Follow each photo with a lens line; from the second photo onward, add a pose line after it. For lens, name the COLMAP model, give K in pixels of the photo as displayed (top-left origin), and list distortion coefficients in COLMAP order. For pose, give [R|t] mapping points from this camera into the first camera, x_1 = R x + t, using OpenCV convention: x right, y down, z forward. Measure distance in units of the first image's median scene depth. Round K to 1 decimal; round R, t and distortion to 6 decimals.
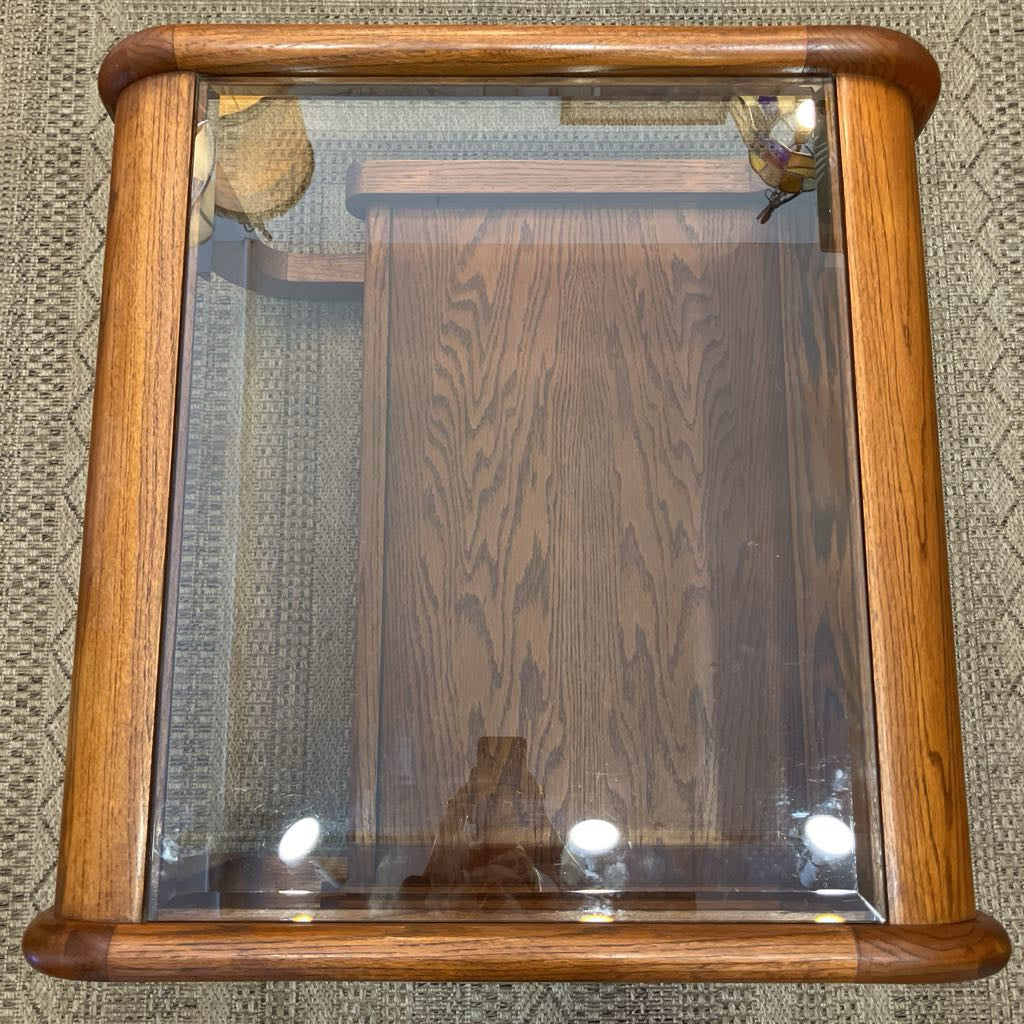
lens RADIAL K [[1127.5, 0, 518.1], [0, 1127.5, 506.8], [0, 0, 1]] dist [0.007792, 0.000000]
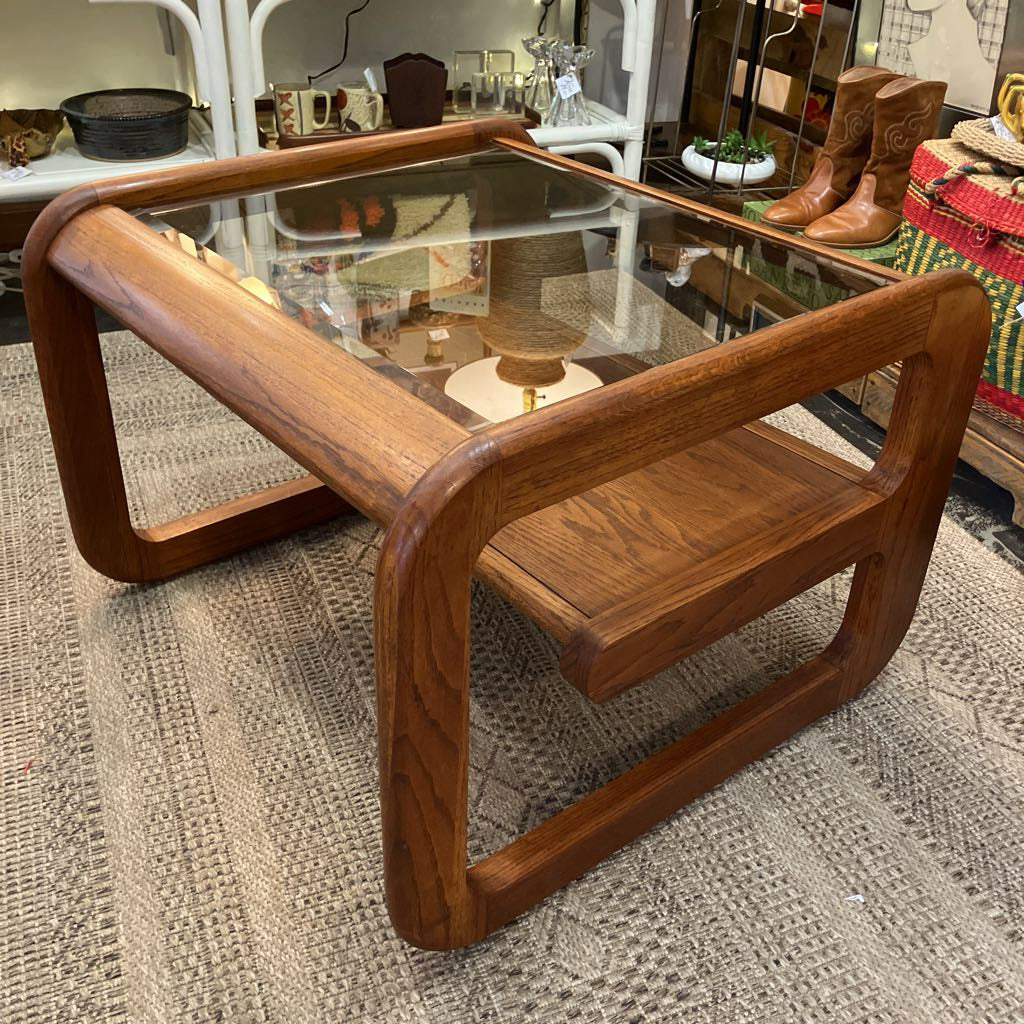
lens RADIAL K [[1135.9, 0, 516.8], [0, 1135.9, 510.9], [0, 0, 1]] dist [0.006170, 0.000000]
pose [[0.927642, -0.179679, 0.327406, -0.217029], [0.360551, 0.659437, -0.659655, 0.740392], [-0.097377, 0.729971, 0.676506, 0.189941]]
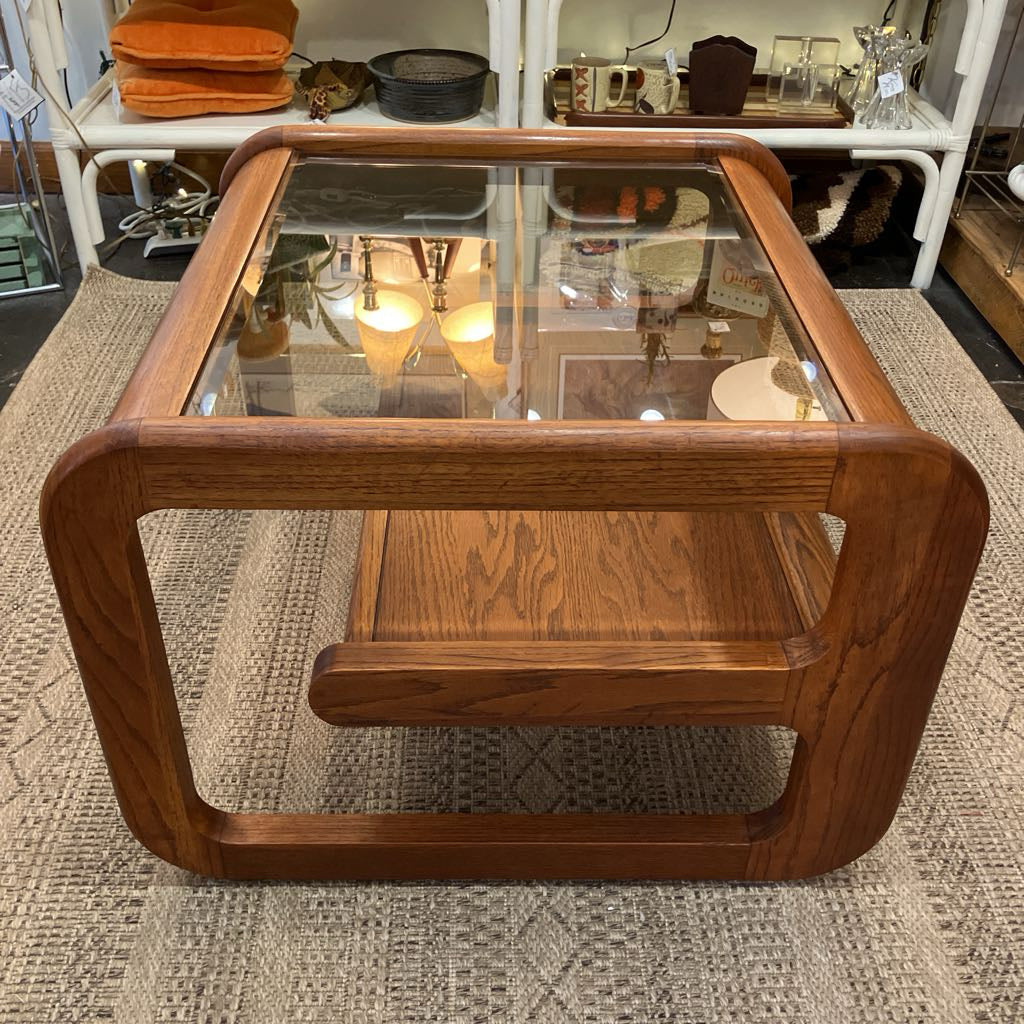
lens RADIAL K [[1135.9, 0, 518.2], [0, 1135.9, 505.6], [0, 0, 1]] dist [0.006170, 0.000000]
pose [[0.999404, 0.005041, 0.034149, -0.025318], [0.019777, 0.727201, -0.686140, 0.696231], [-0.028292, 0.686406, 0.726668, 0.149751]]
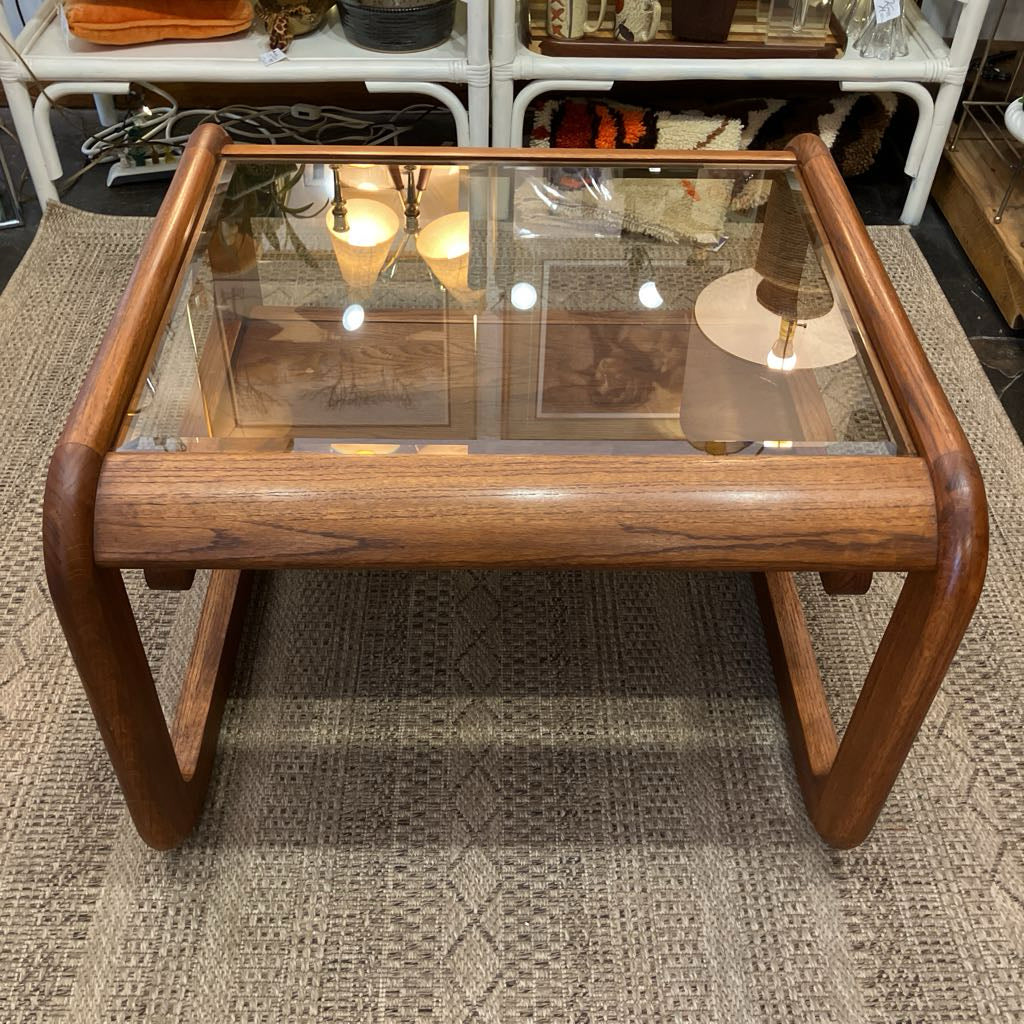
lens RADIAL K [[1135.9, 0, 519.5], [0, 1135.9, 509.2], [0, 0, 1]] dist [0.006170, 0.000000]
pose [[0.999704, 0.007875, 0.023023, 0.036101], [0.006987, 0.813425, -0.581628, 0.586111], [-0.023307, 0.581617, 0.813129, 0.063025]]
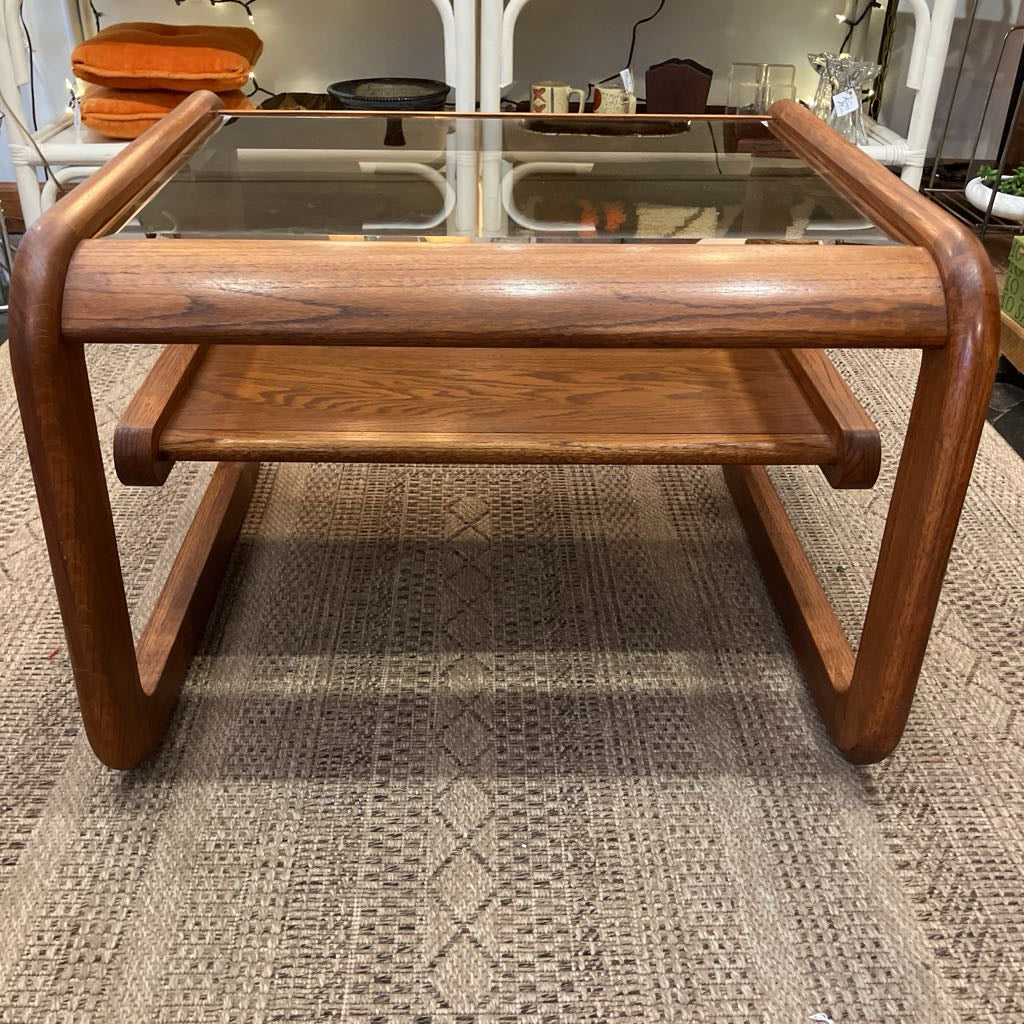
lens RADIAL K [[1135.9, 0, 519.8], [0, 1135.9, 506.8], [0, 0, 1]] dist [0.006170, 0.000000]
pose [[0.999489, 0.001393, 0.031924, 0.036851], [0.023346, 0.650345, -0.759281, 0.769089], [-0.021819, 0.759638, 0.649980, 0.287573]]
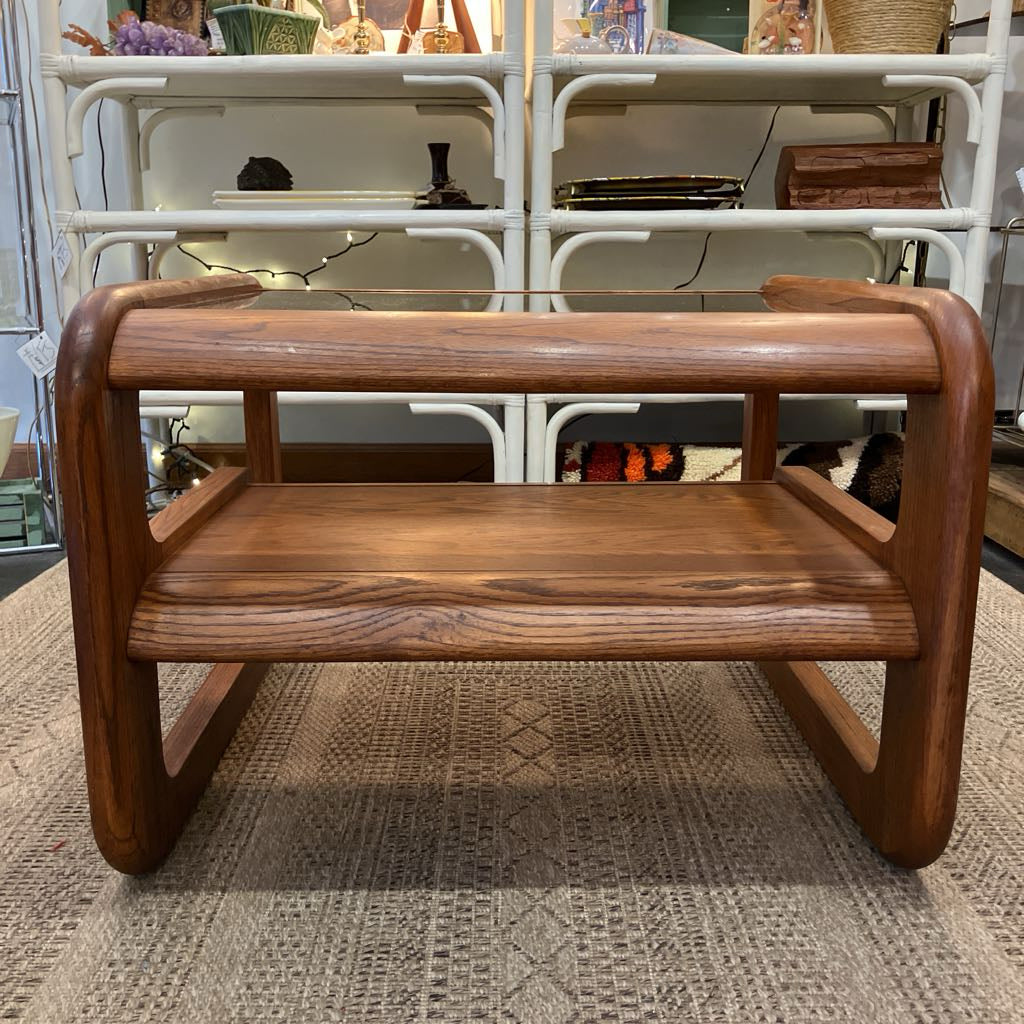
lens RADIAL K [[1135.9, 0, 512.9], [0, 1135.9, 501.9], [0, 0, 1]] dist [0.006170, 0.000000]
pose [[0.999995, 0.001339, 0.002940, 0.005494], [0.002156, 0.400885, -0.916126, 0.775806], [-0.002405, 0.916127, 0.400880, 0.444142]]
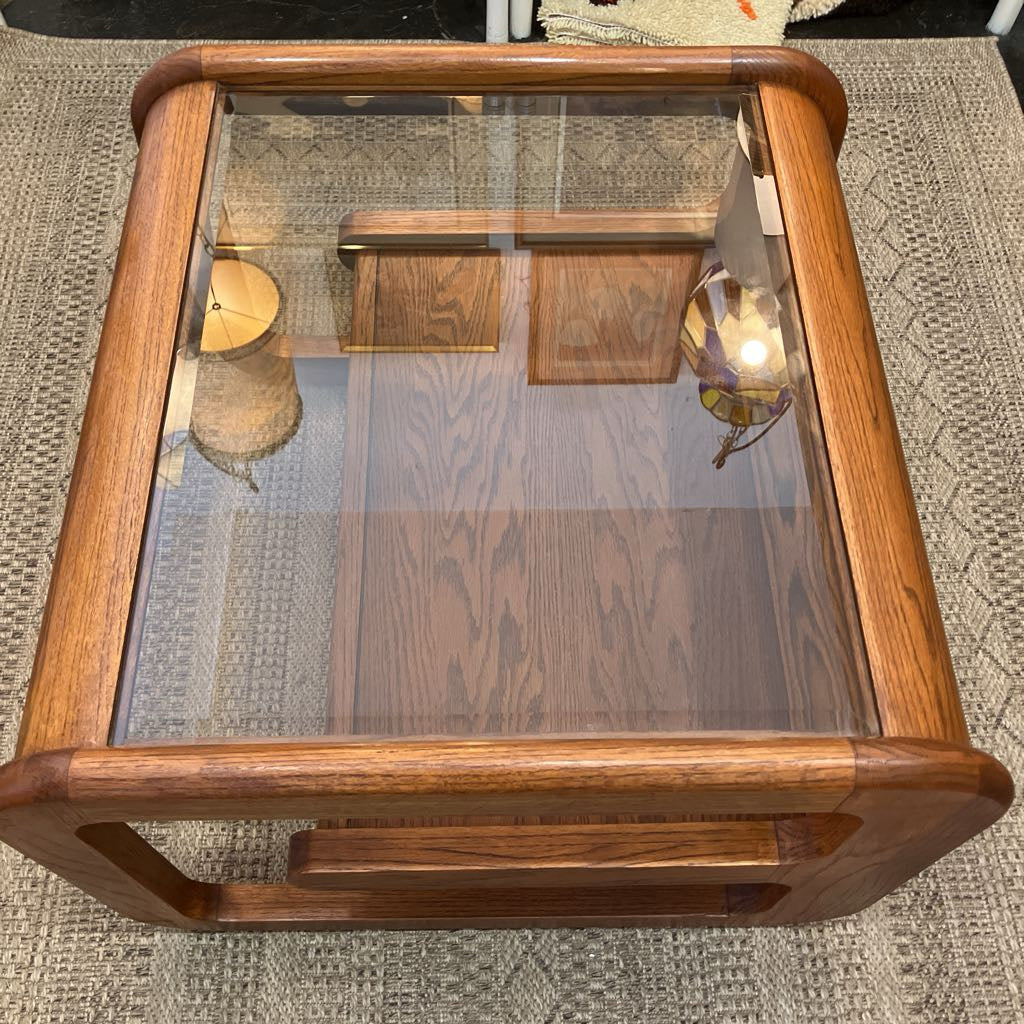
lens RADIAL K [[1127.5, 0, 511.4], [0, 1127.5, 504.5], [0, 0, 1]] dist [0.007792, 0.000000]
pose [[0.999702, -0.009496, 0.022490, -0.006473], [0.016224, 0.946806, -0.321395, 0.289849], [-0.018242, 0.321664, 0.946678, 0.014609]]
